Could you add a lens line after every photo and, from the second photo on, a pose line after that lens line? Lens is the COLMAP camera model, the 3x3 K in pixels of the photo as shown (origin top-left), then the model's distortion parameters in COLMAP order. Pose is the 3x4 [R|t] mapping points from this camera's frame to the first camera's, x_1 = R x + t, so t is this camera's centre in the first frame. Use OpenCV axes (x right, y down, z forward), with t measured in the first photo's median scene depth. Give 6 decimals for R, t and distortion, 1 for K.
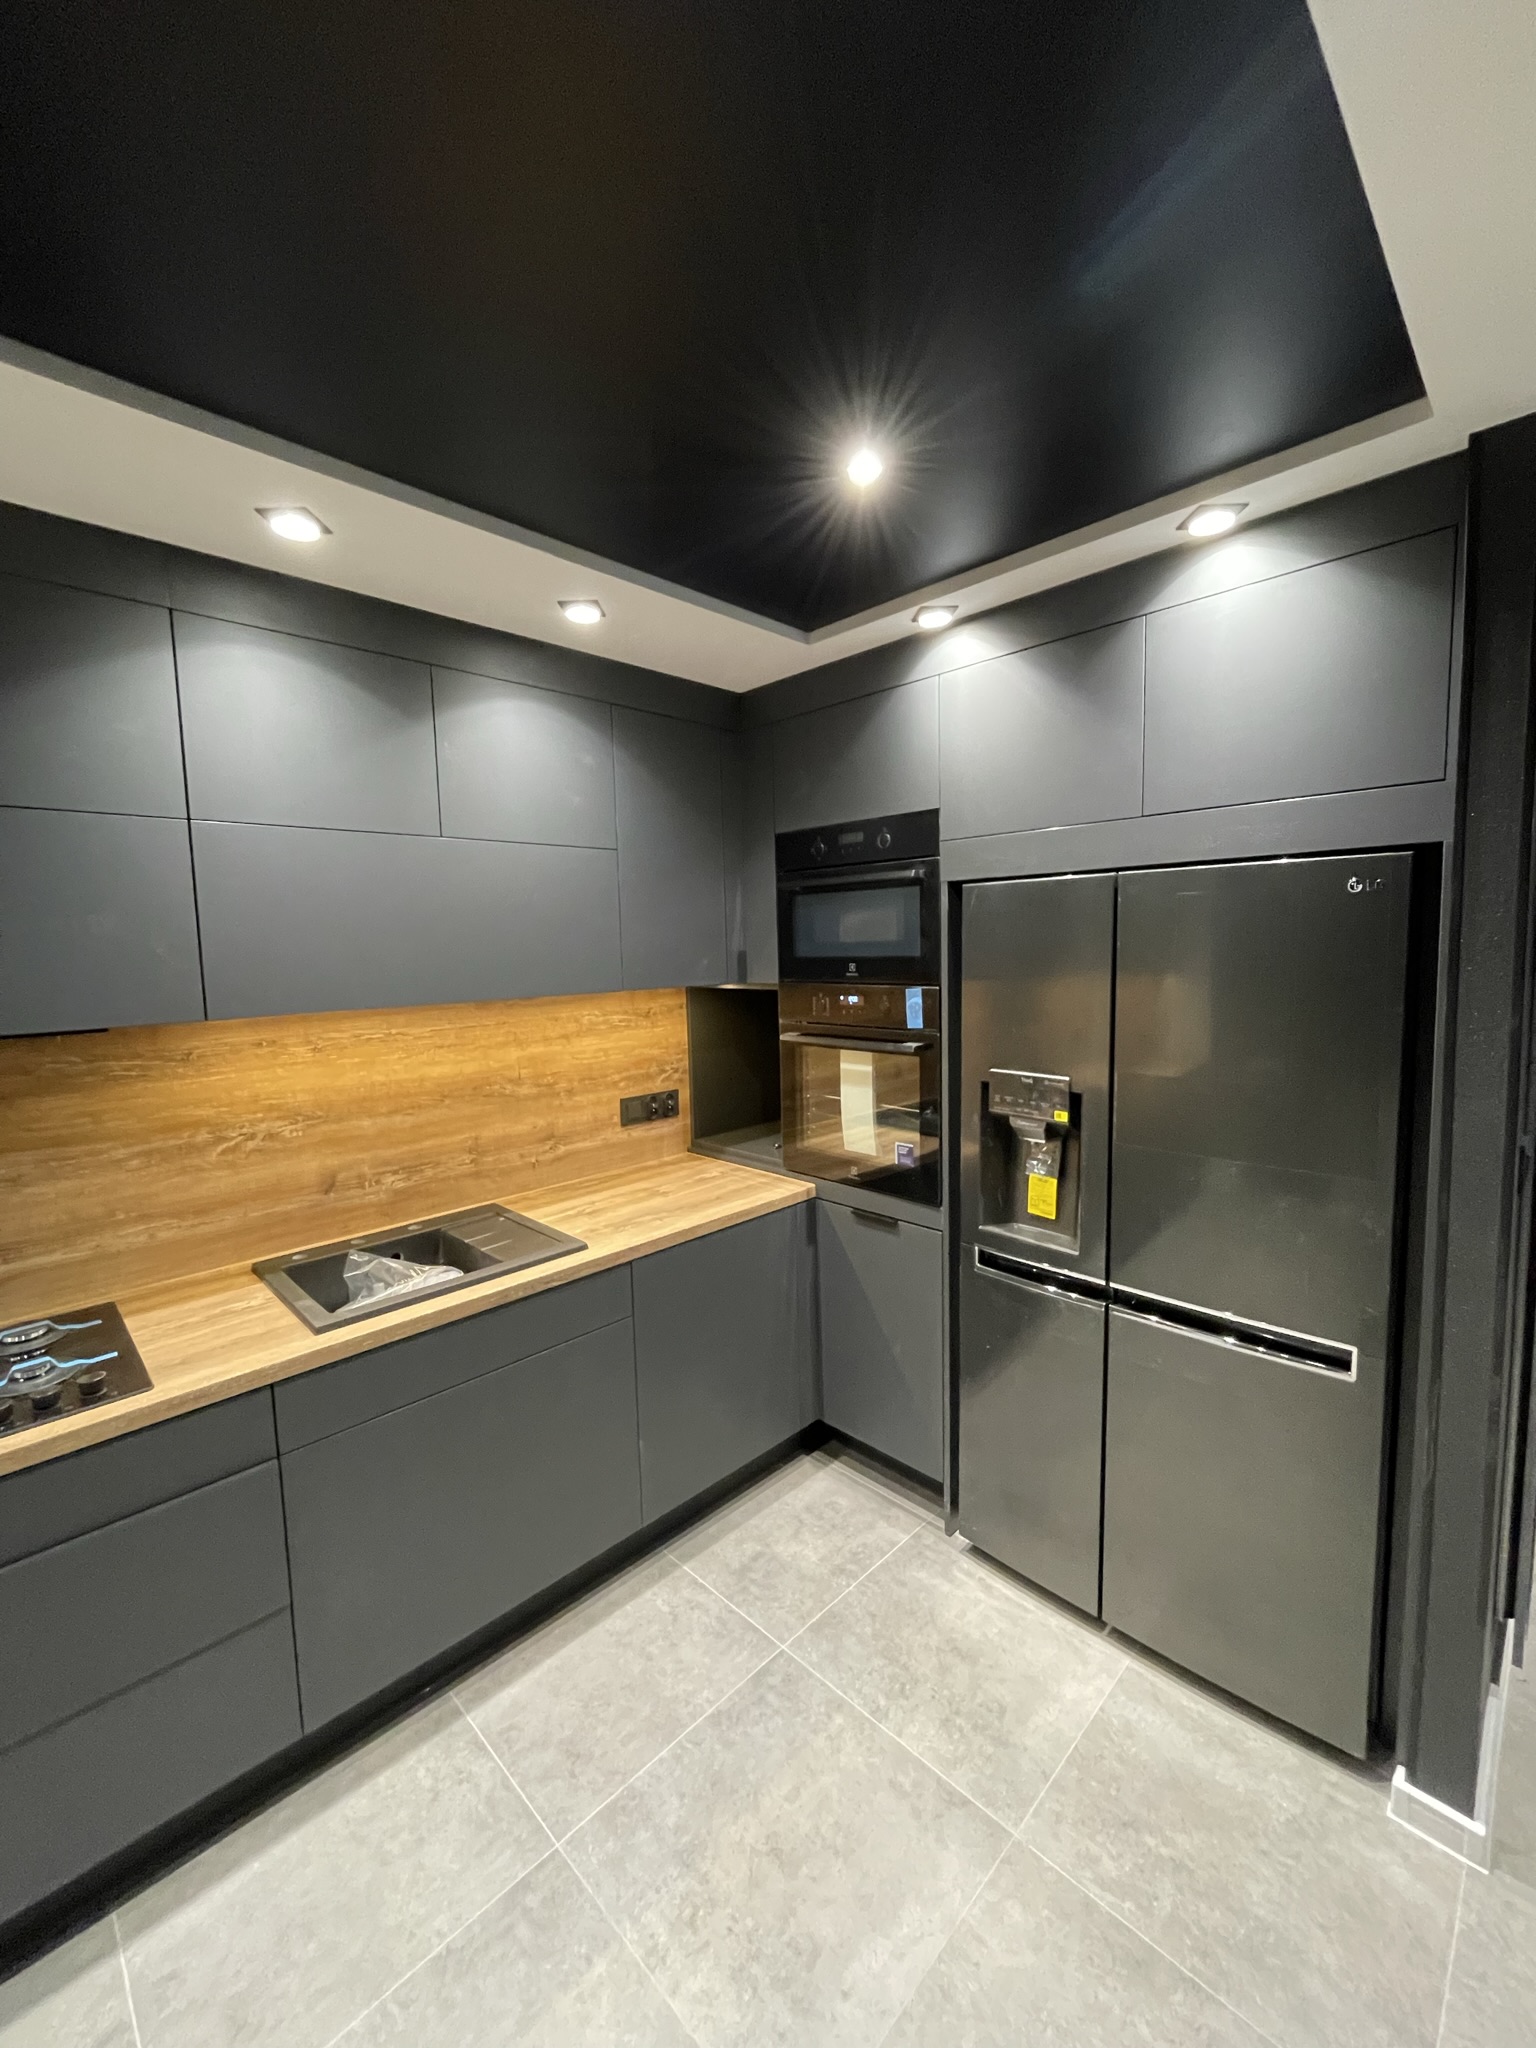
lens RADIAL K [[832.4, 0, 770.7], [0, 832.4, 1020.5], [0, 0, 1]] dist [-0.001474, -0.001285]
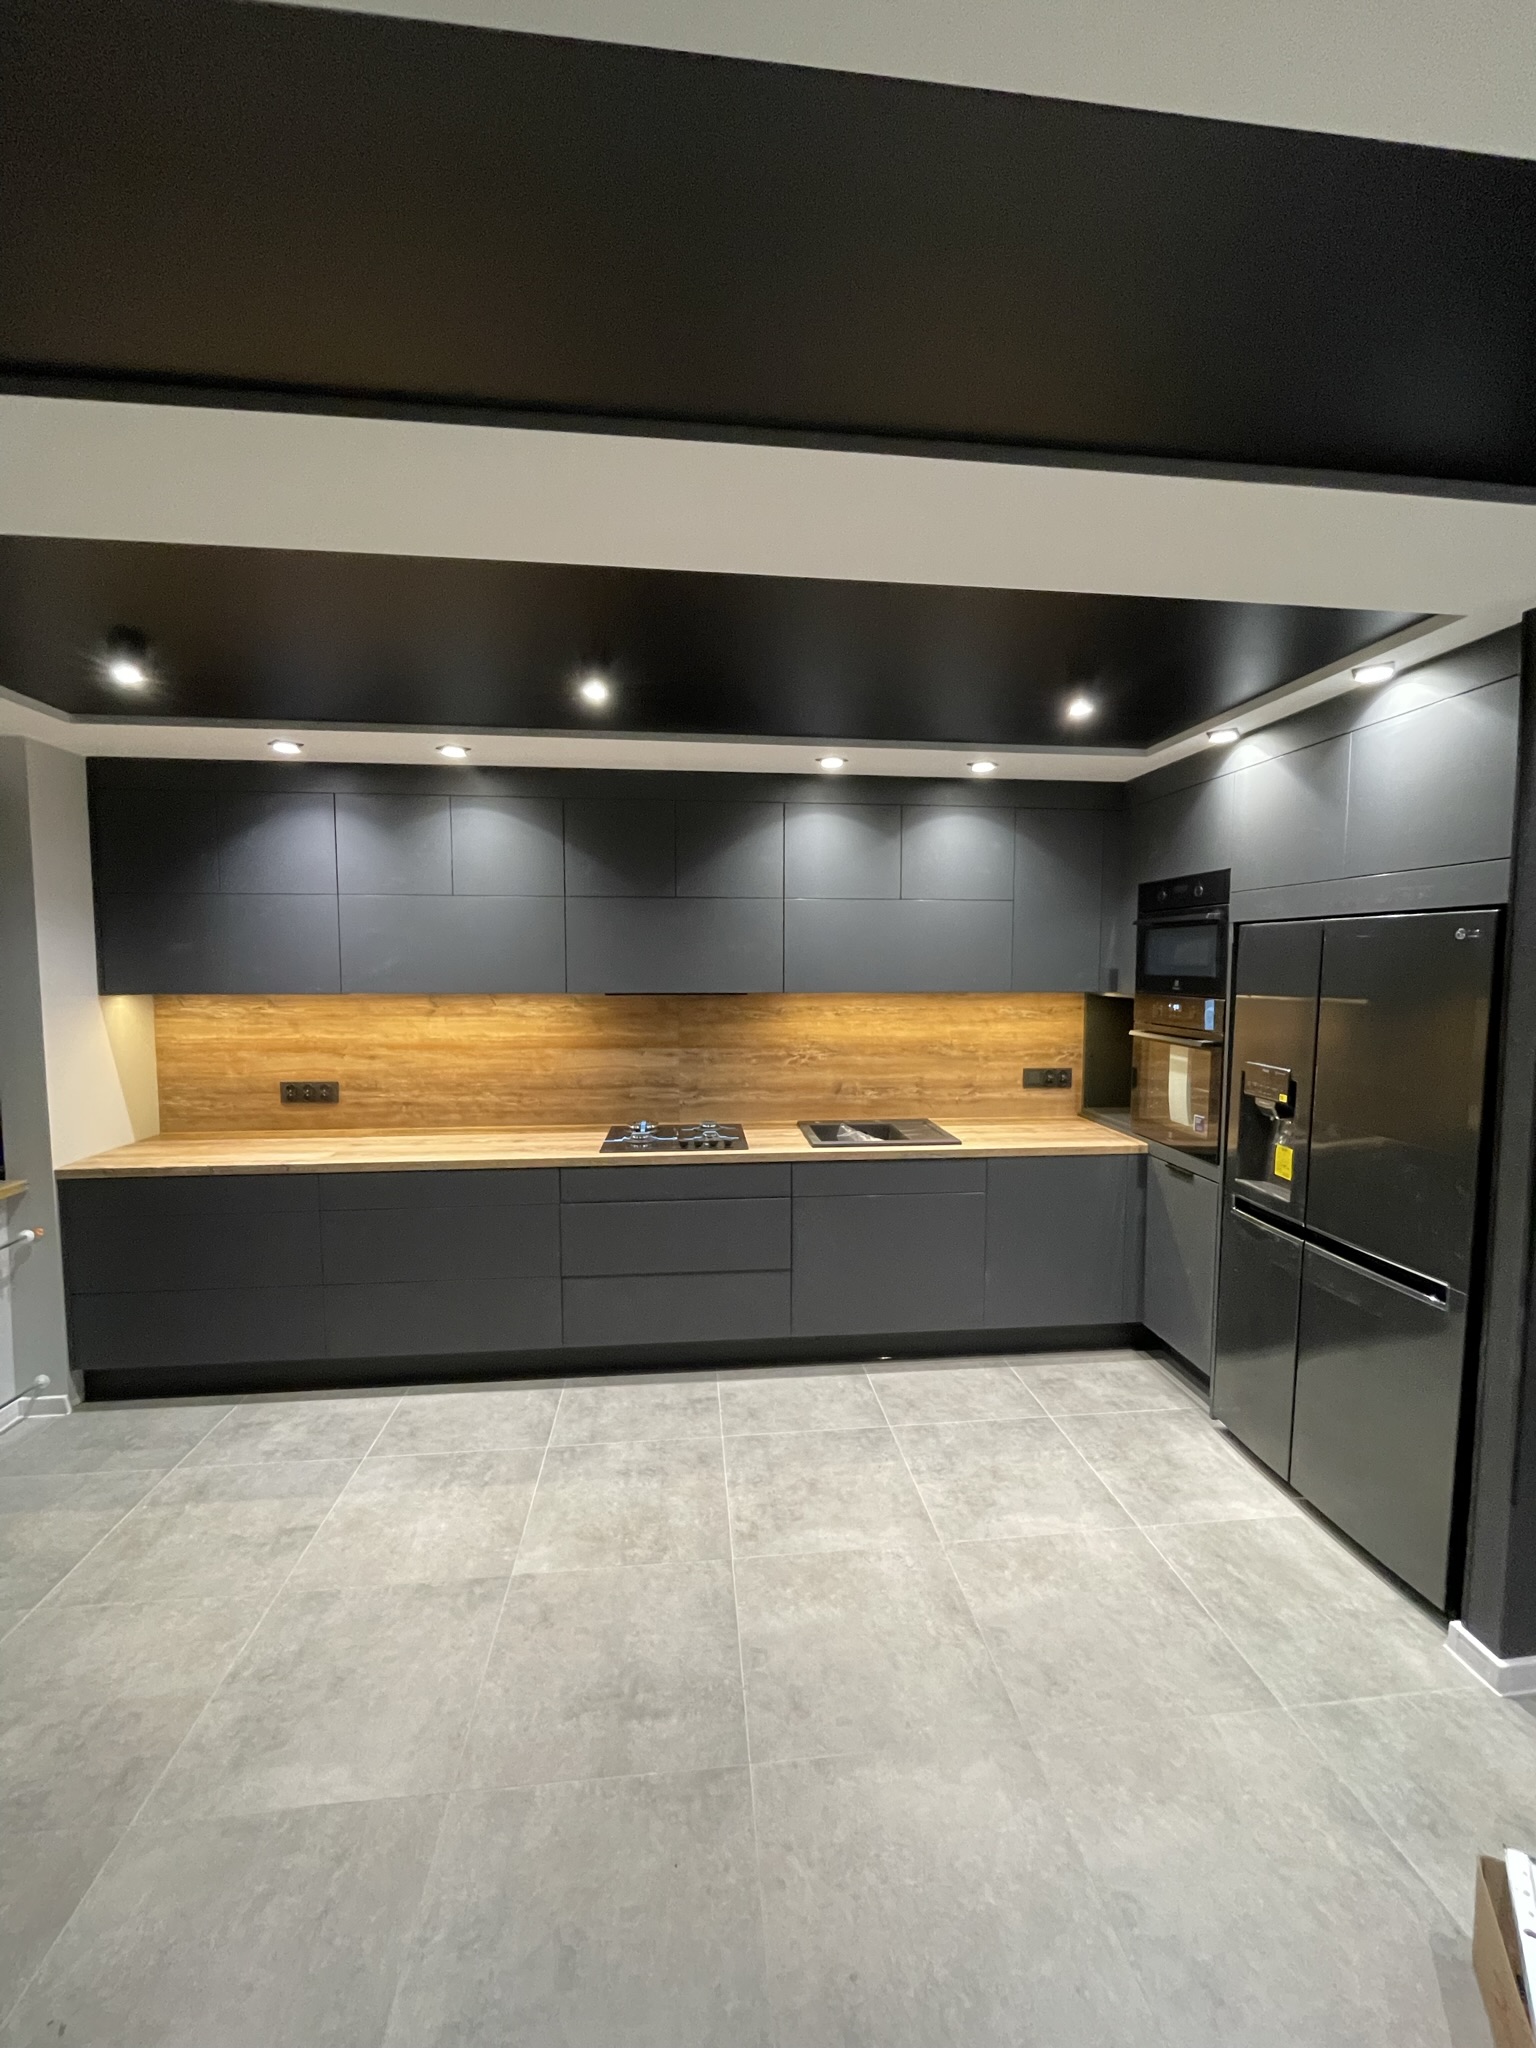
lens RADIAL K [[833.8, 0, 770.5], [0, 833.8, 1019.0], [0, 0, 1]] dist [-0.001869, -0.000443]
pose [[0.778194, 0.070855, -0.624014, 0.475443], [-0.079524, 0.996735, 0.014004, 0.030322], [0.622968, 0.038727, 0.781288, -0.514933]]
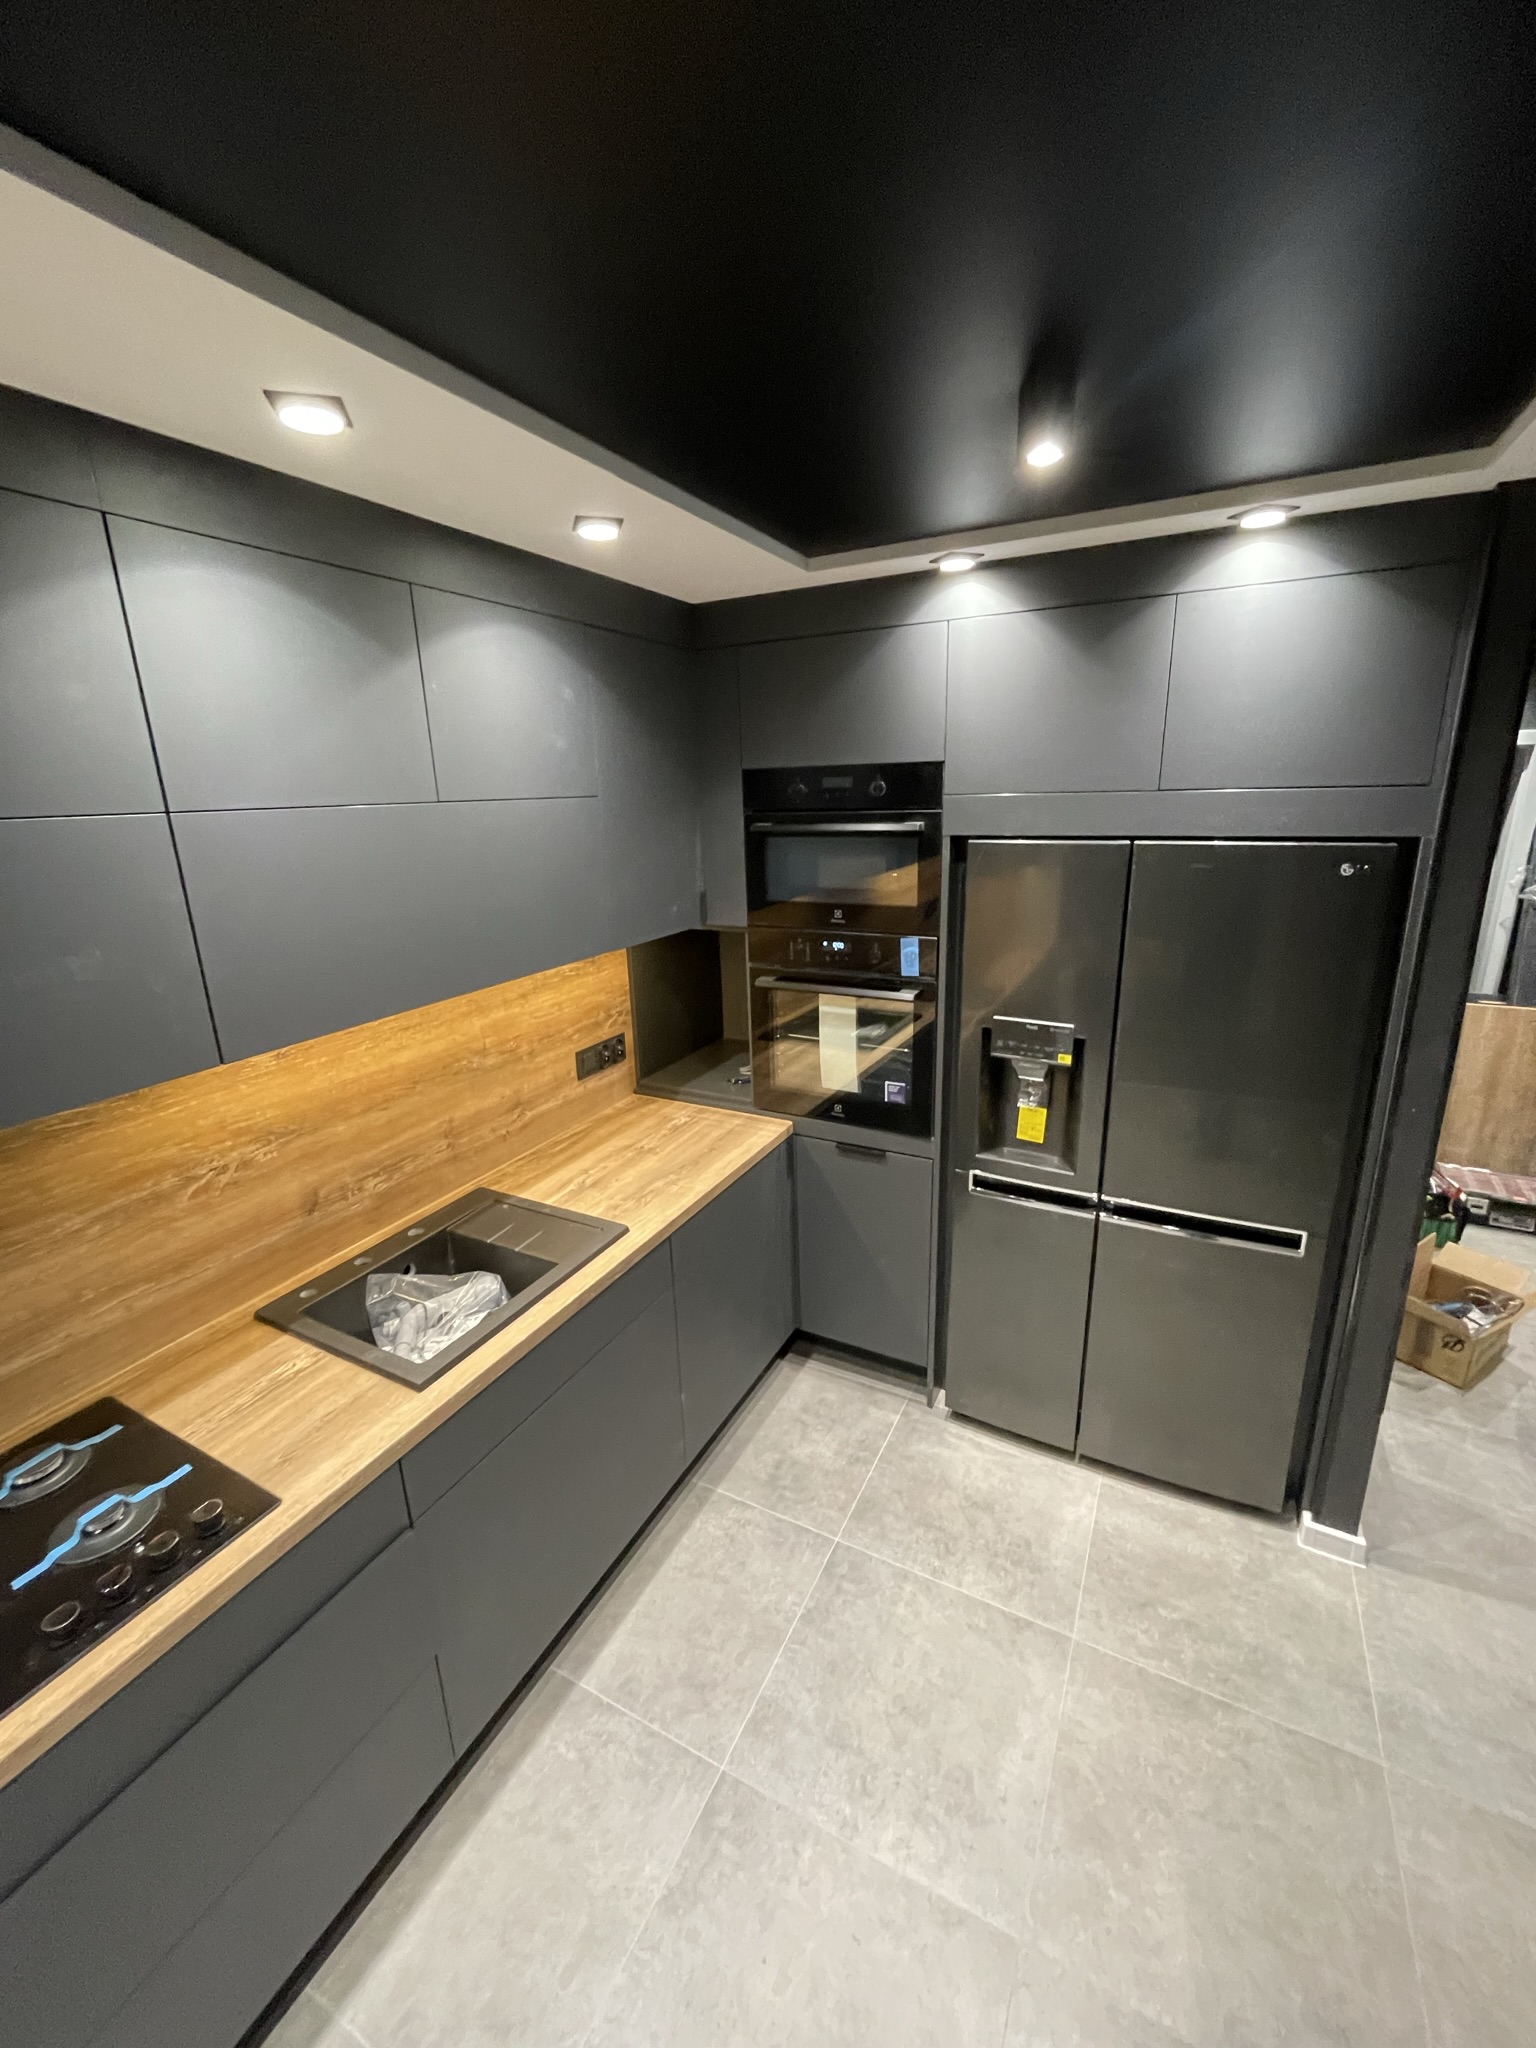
lens RADIAL K [[832.4, 0, 770.7], [0, 832.4, 1020.5], [0, 0, 1]] dist [-0.001474, -0.001285]
pose [[0.953280, -0.082254, 0.290674, -0.308087], [0.031042, 0.983796, 0.176586, -0.128698], [-0.300489, -0.159313, 0.940386, 0.068487]]
